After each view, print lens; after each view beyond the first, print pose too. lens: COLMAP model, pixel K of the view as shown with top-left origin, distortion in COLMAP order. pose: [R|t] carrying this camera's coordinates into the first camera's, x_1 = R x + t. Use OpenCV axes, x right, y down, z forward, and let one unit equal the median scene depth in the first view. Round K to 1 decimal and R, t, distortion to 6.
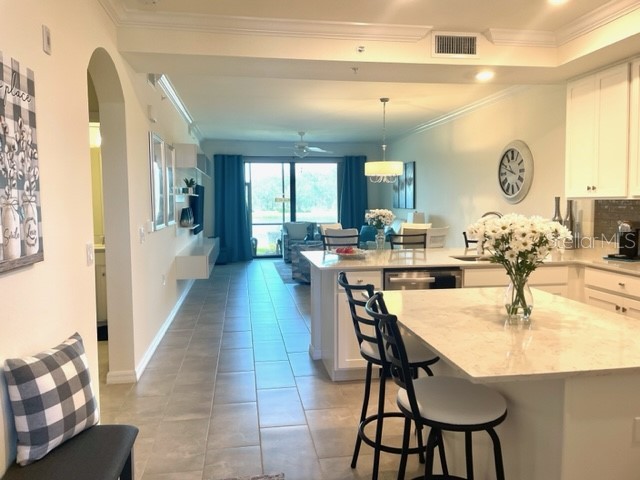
lens RADIAL K [[480.1, 0, 320.0], [0, 480.1, 240.0], [0, 0, 1]] dist [0.074420, -0.104250]
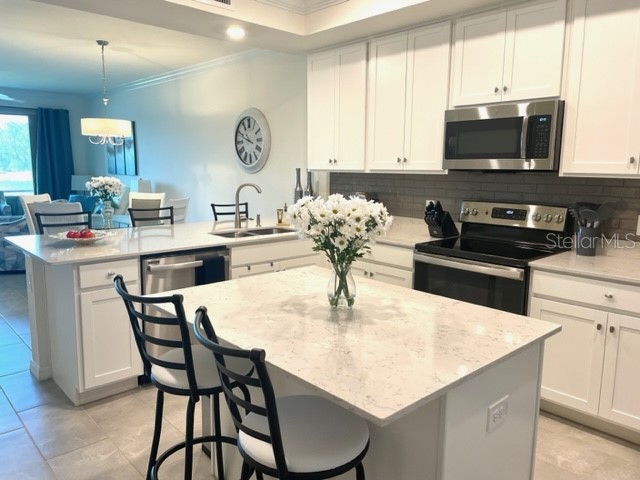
lens RADIAL K [[480.1, 0, 320.0], [0, 480.1, 240.0], [0, 0, 1]] dist [0.074420, -0.104250]
pose [[0.831553, -0.064740, 0.551659, -0.037438], [0.024692, 0.996511, 0.079727, -0.013756], [-0.554896, -0.052676, 0.830250, 0.096013]]
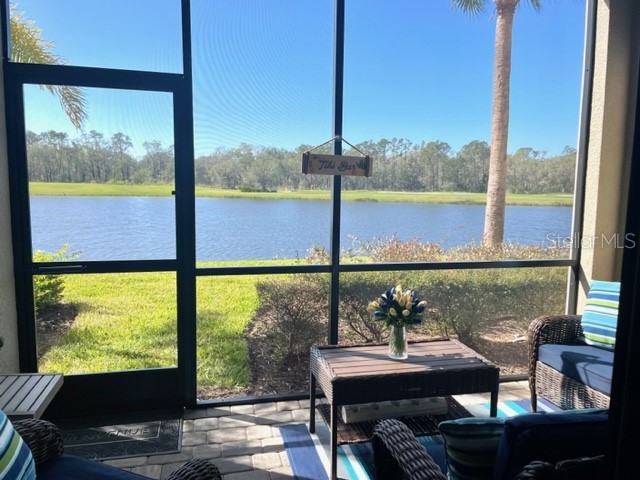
lens RADIAL K [[480.1, 0, 320.0], [0, 480.1, 240.0], [0, 0, 1]] dist [0.074420, -0.104250]
pose [[0.996680, 0.011862, 0.080548, -0.234909], [-0.015167, 0.999062, 0.040553, -0.130046], [-0.079992, -0.041640, 0.995925, 1.780049]]
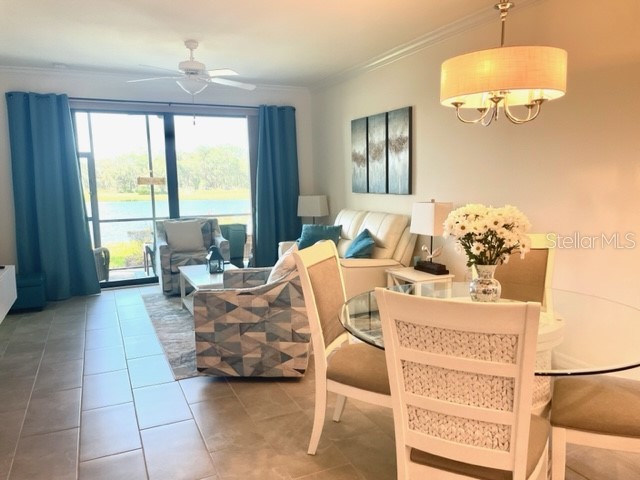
lens RADIAL K [[480.1, 0, 320.0], [0, 480.1, 240.0], [0, 0, 1]] dist [0.074420, -0.104250]
pose [[0.963138, -0.044825, 0.265245, -0.081925], [0.033897, 0.998383, 0.045634, -0.063306], [-0.266862, -0.034961, 0.963100, 0.759323]]
